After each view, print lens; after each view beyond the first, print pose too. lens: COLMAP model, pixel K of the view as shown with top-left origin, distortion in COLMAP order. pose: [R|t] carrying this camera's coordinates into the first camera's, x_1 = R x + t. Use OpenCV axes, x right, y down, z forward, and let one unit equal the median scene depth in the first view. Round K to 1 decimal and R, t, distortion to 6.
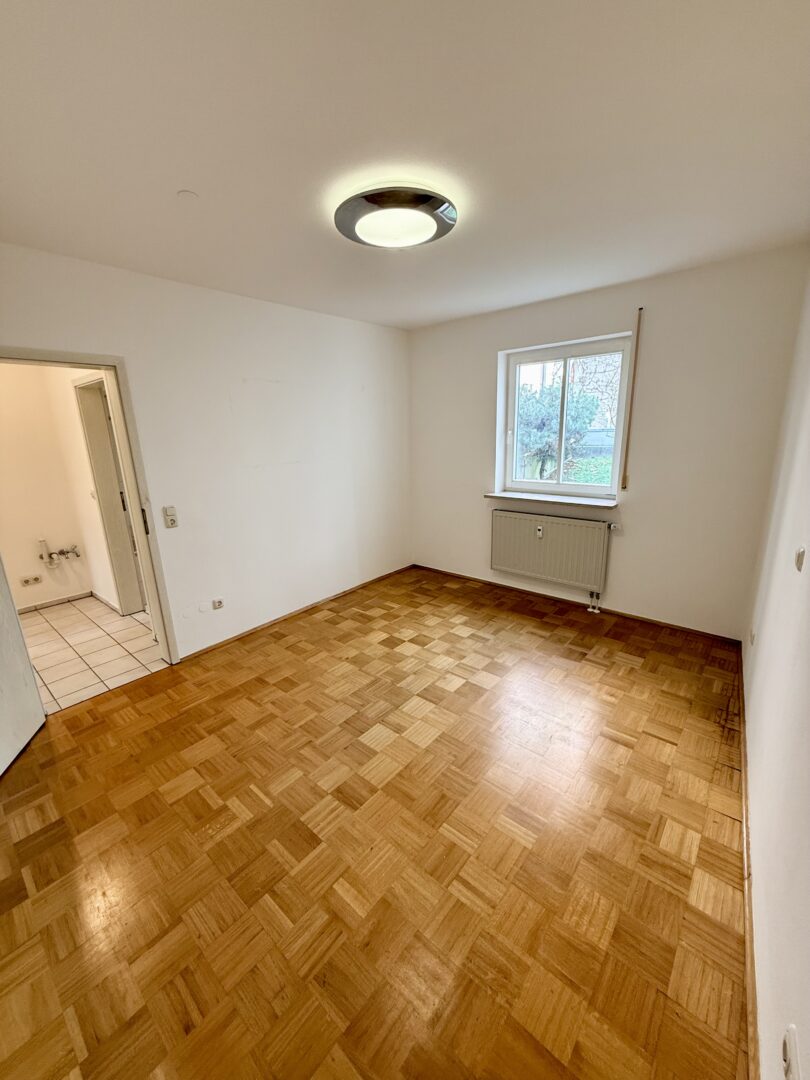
lens RADIAL K [[429.5, 0, 404.1], [0, 429.5, 538.6], [0, 0, 1]] dist [0.000243, -0.000207]
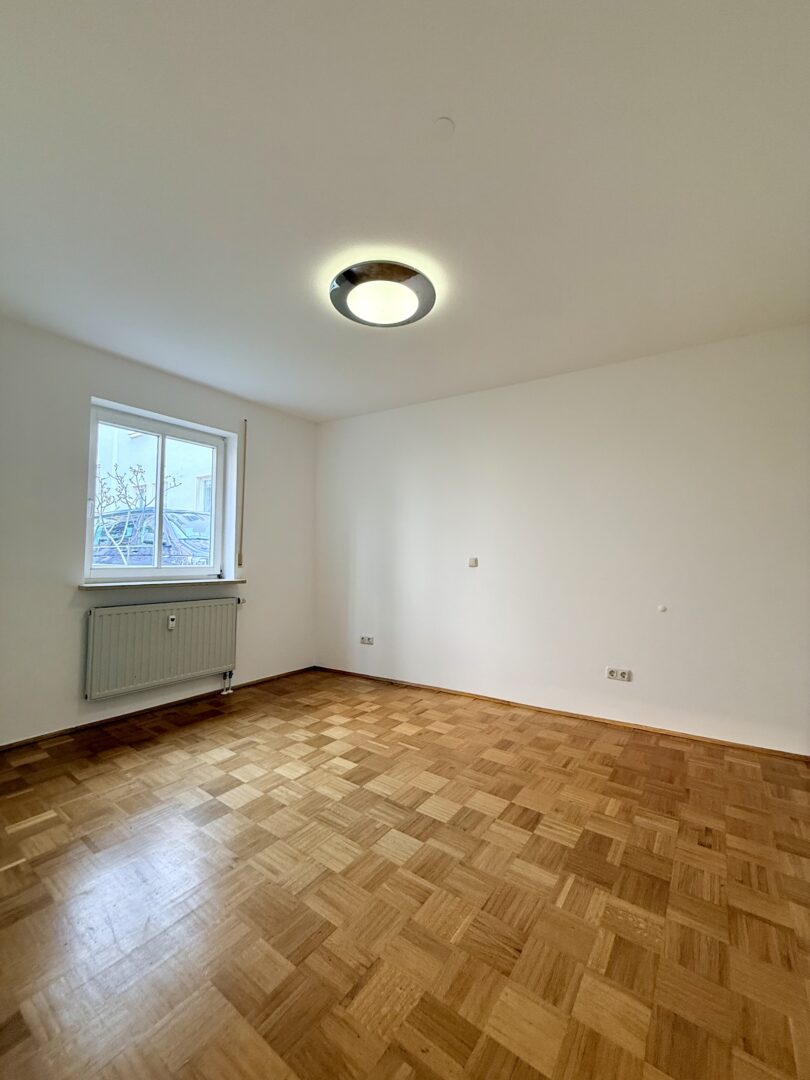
lens RADIAL K [[429.5, 0, 404.1], [0, 429.5, 538.6], [0, 0, 1]] dist [0.000243, -0.000207]
pose [[-0.080087, 0.072769, 0.994128, -0.661210], [0.245581, 0.968030, -0.051075, -0.023431], [-0.966062, 0.240048, -0.095398, 0.712411]]
